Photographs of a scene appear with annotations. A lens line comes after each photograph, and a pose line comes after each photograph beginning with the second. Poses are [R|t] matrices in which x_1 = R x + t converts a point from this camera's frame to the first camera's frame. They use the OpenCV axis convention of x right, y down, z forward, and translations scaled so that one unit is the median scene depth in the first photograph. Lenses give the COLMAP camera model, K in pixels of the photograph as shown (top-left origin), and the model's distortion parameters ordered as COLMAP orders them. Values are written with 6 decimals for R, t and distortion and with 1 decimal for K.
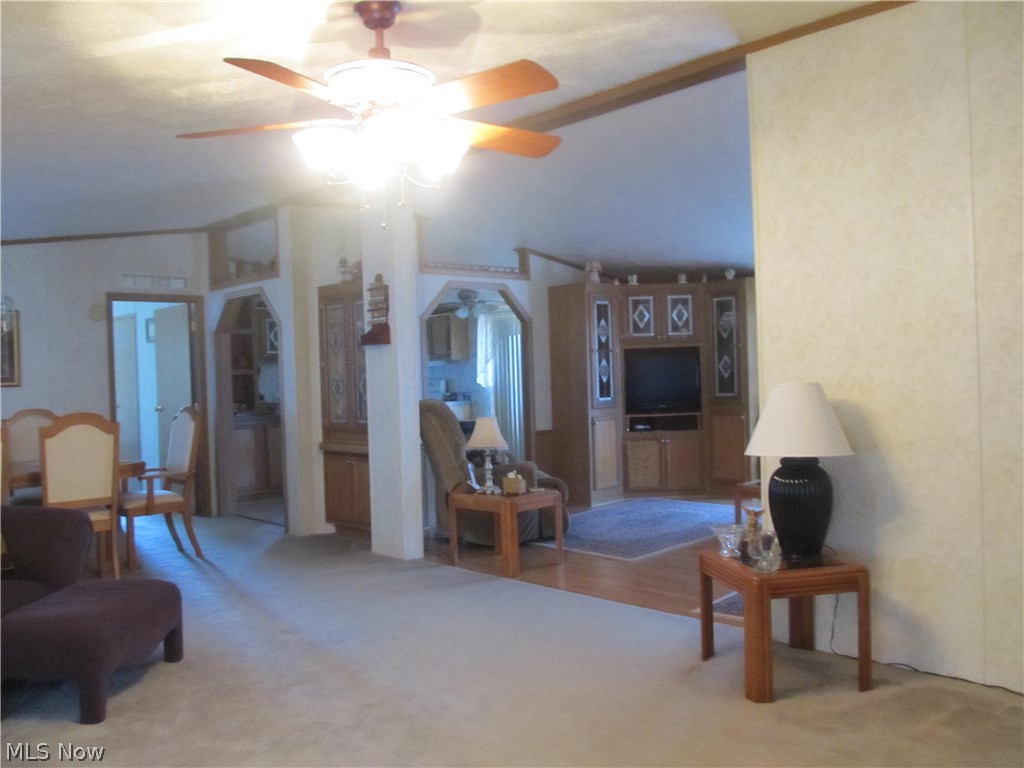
lens RADIAL K [[847.9, 0, 512.0], [0, 847.9, 384.0], [0, 0, 1]] dist [-0.066787, -0.000963]
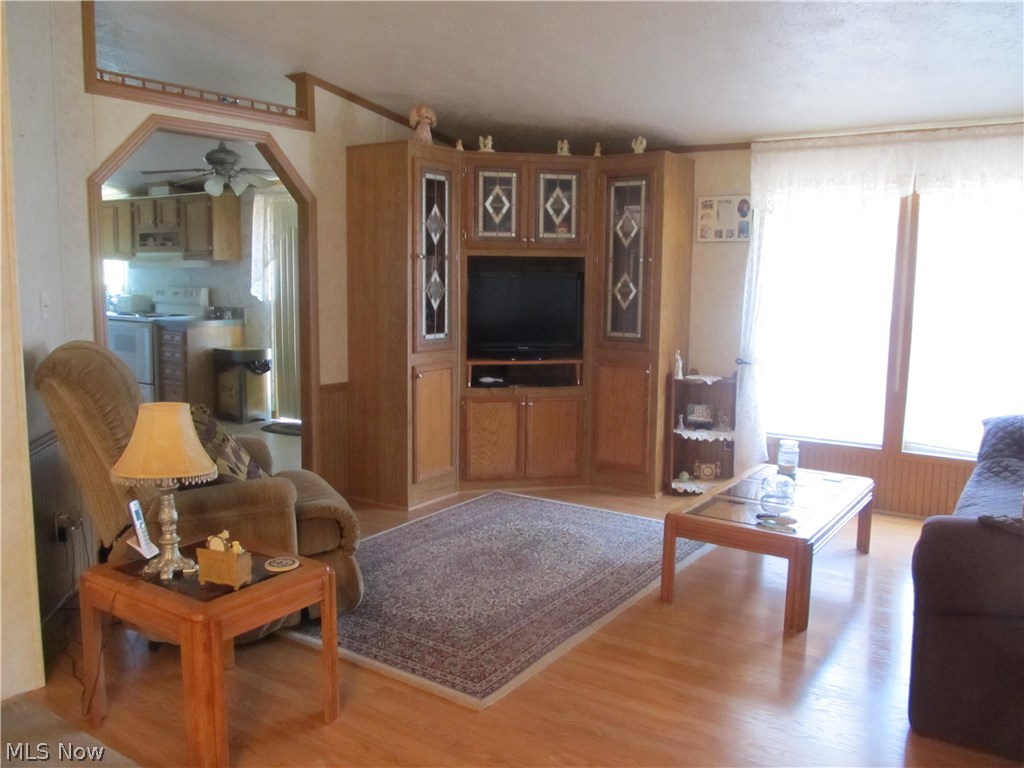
lens RADIAL K [[847.9, 0, 512.0], [0, 847.9, 384.0], [0, 0, 1]] dist [-0.066787, -0.000963]
pose [[0.978737, 0.017379, 0.204381, 0.038497], [-0.040337, 0.993255, 0.108708, -0.016738], [-0.201114, -0.114641, 0.972836, 0.377323]]
